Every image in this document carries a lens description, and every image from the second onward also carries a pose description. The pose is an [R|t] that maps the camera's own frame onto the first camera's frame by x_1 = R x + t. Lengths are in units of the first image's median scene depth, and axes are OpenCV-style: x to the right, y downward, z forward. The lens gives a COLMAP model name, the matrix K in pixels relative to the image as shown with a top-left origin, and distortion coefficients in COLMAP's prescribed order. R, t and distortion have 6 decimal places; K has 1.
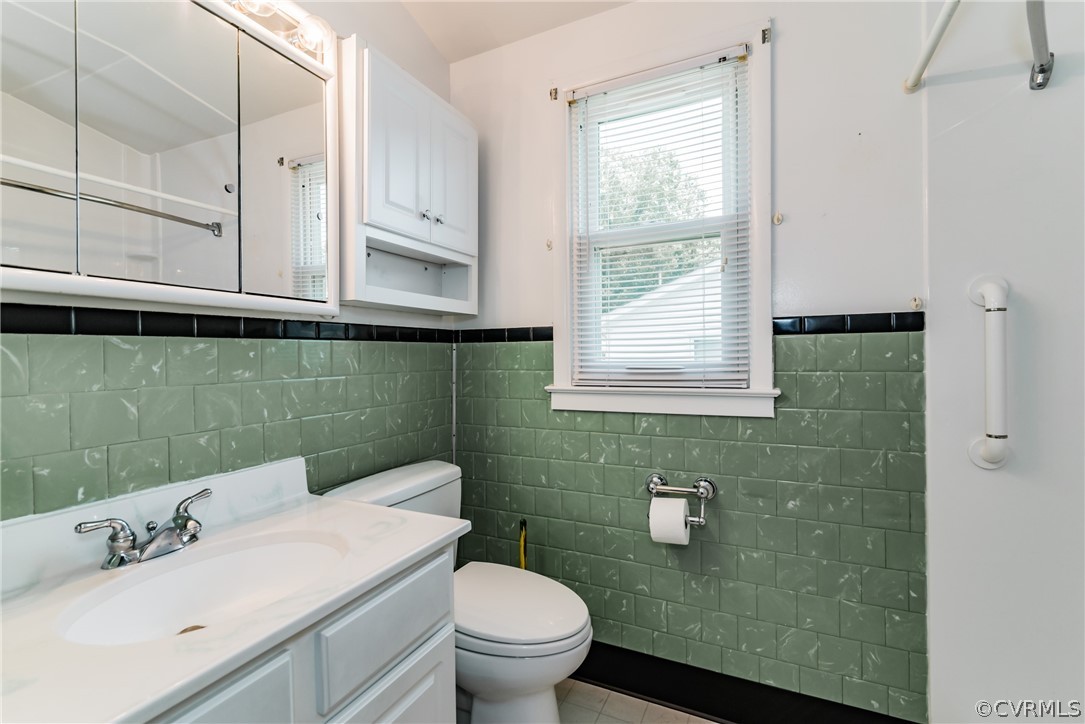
lens RADIAL K [[487.4, 0, 541.3], [0, 487.4, 361.4], [0, 0, 1]] dist [0.005326, -0.001582]
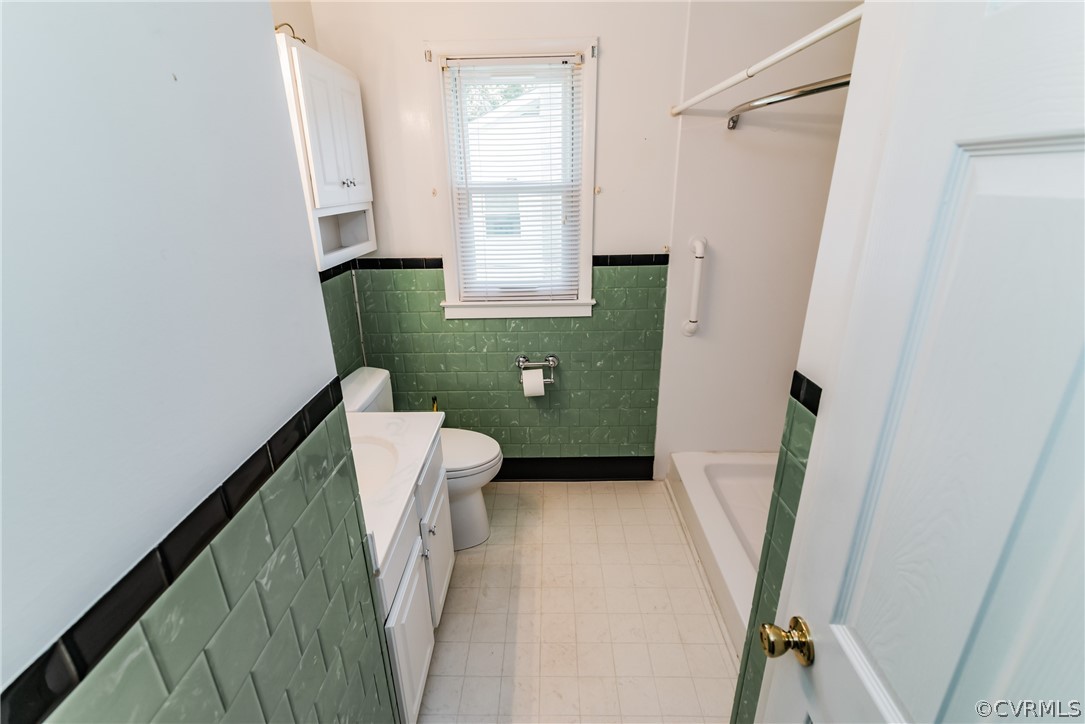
lens RADIAL K [[487.4, 0, 541.4], [0, 487.4, 361.1], [0, 0, 1]] dist [0.005326, -0.001582]
pose [[0.904128, -0.154797, 0.398234, -0.352049], [0.008500, 0.938394, 0.345463, -0.307791], [-0.427177, -0.308958, 0.849744, -0.374762]]
